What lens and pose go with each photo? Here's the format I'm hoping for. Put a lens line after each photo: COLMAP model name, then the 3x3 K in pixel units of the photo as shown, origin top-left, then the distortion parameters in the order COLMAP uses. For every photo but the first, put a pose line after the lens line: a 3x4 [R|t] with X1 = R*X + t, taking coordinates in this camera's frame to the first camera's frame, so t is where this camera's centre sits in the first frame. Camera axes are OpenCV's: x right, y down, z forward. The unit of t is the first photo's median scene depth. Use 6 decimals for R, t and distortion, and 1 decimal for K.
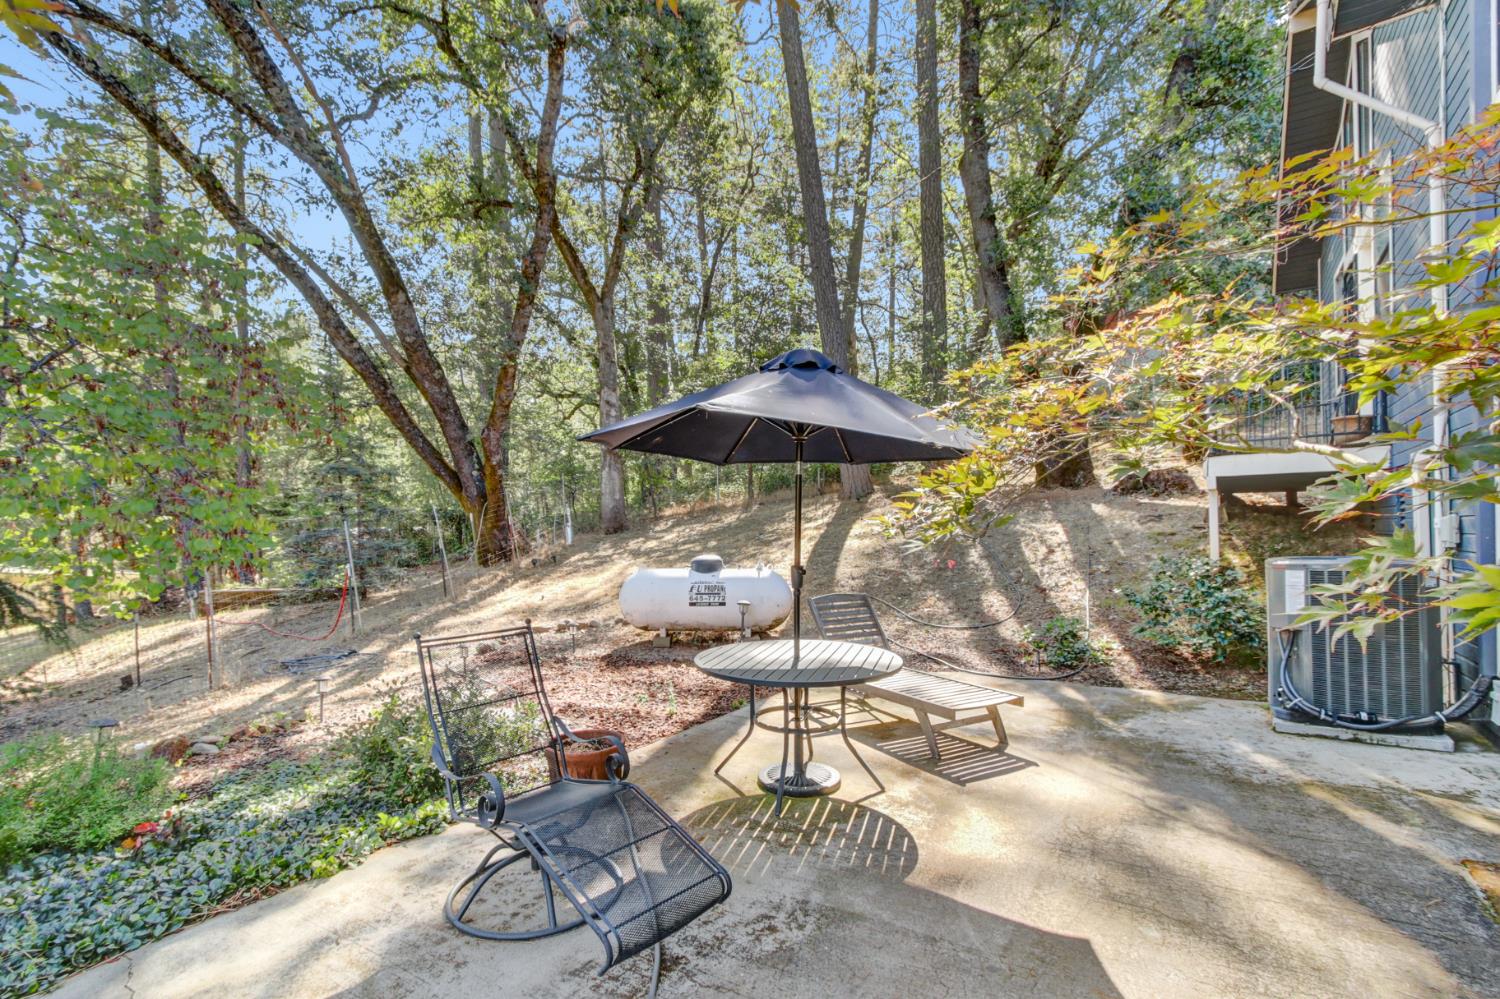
lens RADIAL K [[682.4, 0, 750.2], [0, 682.4, 545.3], [0, 0, 1]] dist [0.000035, 0.000204]
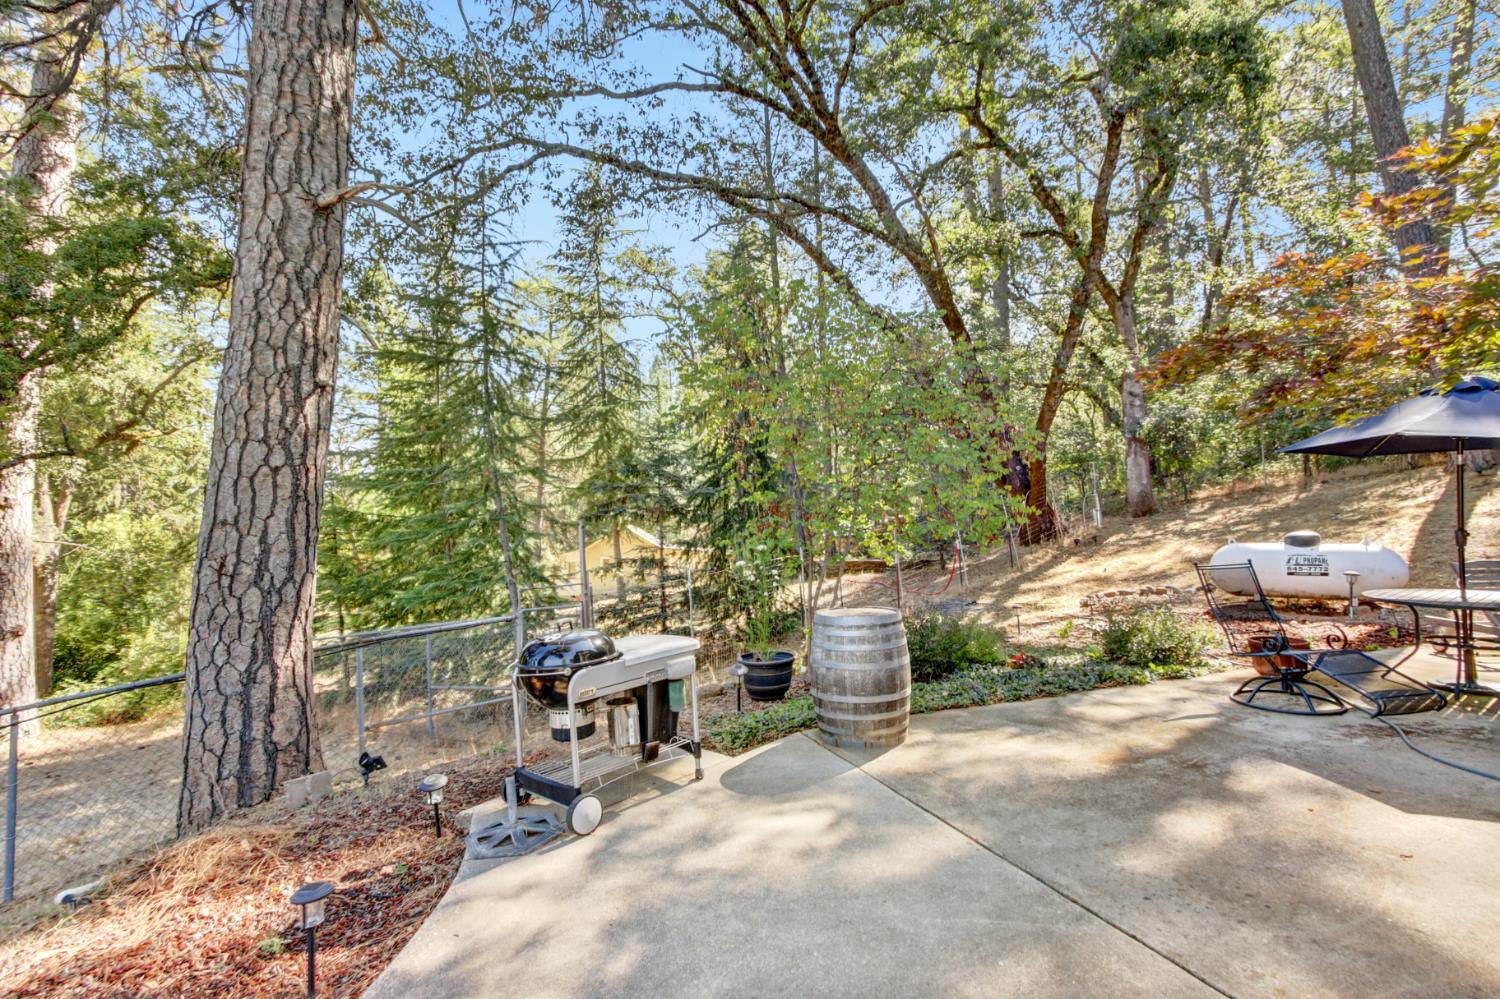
lens RADIAL K [[688.8, 0, 752.1], [0, 688.8, 502.7], [0, 0, 1]] dist [-0.000143, 0.007035]
pose [[0.806237, -0.026528, -0.590998, -0.076433], [0.001213, 0.999066, -0.043189, 0.009324], [0.591592, 0.034104, 0.805516, -0.295603]]
